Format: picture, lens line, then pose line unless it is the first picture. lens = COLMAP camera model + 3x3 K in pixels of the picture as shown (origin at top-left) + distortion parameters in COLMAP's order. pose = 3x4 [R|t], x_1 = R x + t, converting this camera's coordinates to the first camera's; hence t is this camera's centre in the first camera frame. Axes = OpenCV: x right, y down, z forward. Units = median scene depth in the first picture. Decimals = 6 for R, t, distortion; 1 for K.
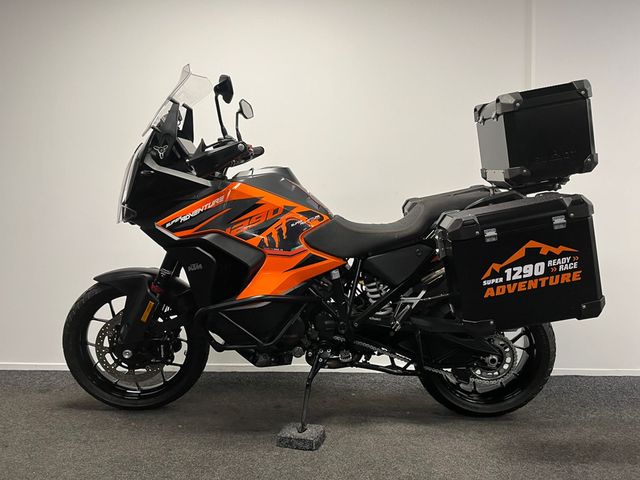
lens RADIAL K [[483.6, 0, 320.2], [0, 483.6, 240.2], [0, 0, 1]] dist [0.040326, -0.040448]
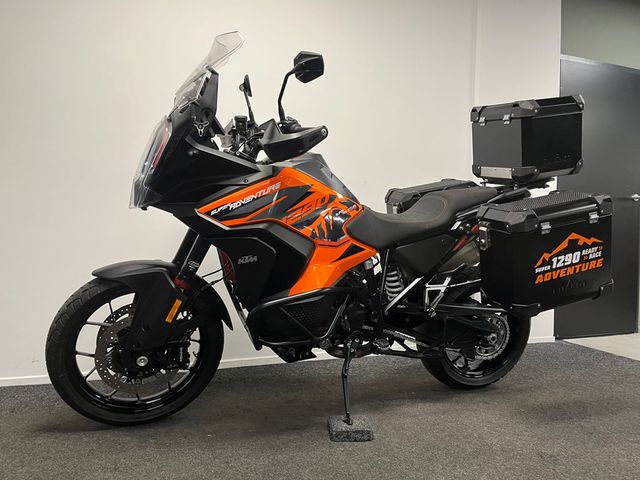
lens RADIAL K [[483.6, 0, 321.2], [0, 483.6, 238.2], [0, 0, 1]] dist [0.040326, -0.040448]
pose [[0.938774, -0.000447, 0.344532, -0.415121], [-0.009994, 0.999543, 0.028527, -0.010950], [-0.344388, -0.030224, 0.938341, 0.096983]]
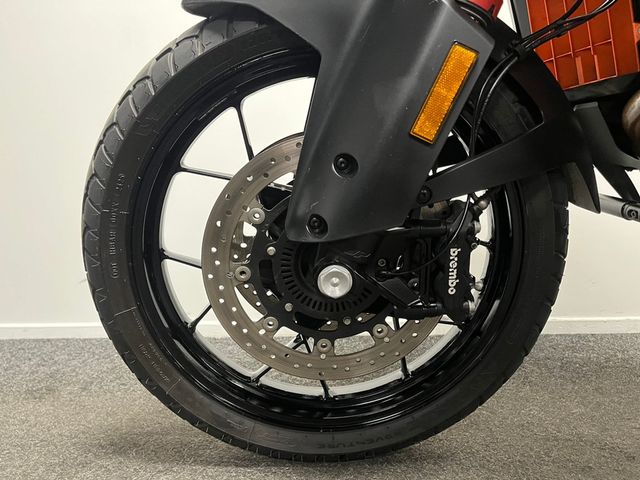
lens RADIAL K [[483.6, 0, 323.3], [0, 483.6, 241.6], [0, 0, 1]] dist [0.040326, -0.040448]
pose [[0.999686, -0.025052, 0.000892, -0.422495], [0.024873, 0.995698, 0.089257, 0.199217], [-0.003124, -0.089207, 0.996008, 0.781270]]
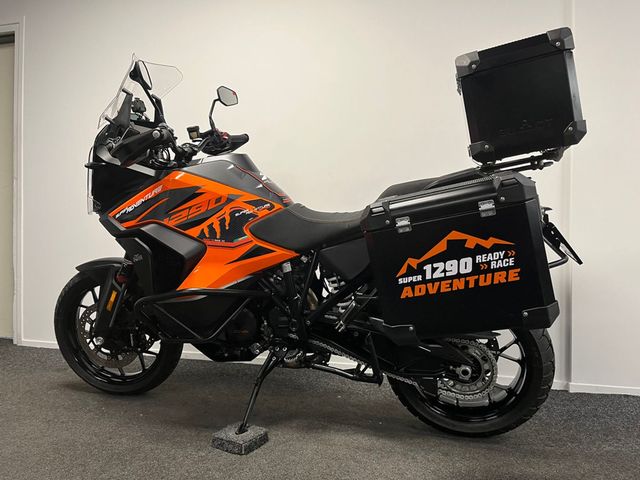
lens RADIAL K [[483.6, 0, 322.3], [0, 483.6, 235.5], [0, 0, 1]] dist [0.040326, -0.040448]
pose [[0.968605, 0.001076, -0.248603, 0.335525], [0.001813, 0.999933, 0.011391, -0.001034], [0.248599, -0.011484, 0.968538, 0.121725]]
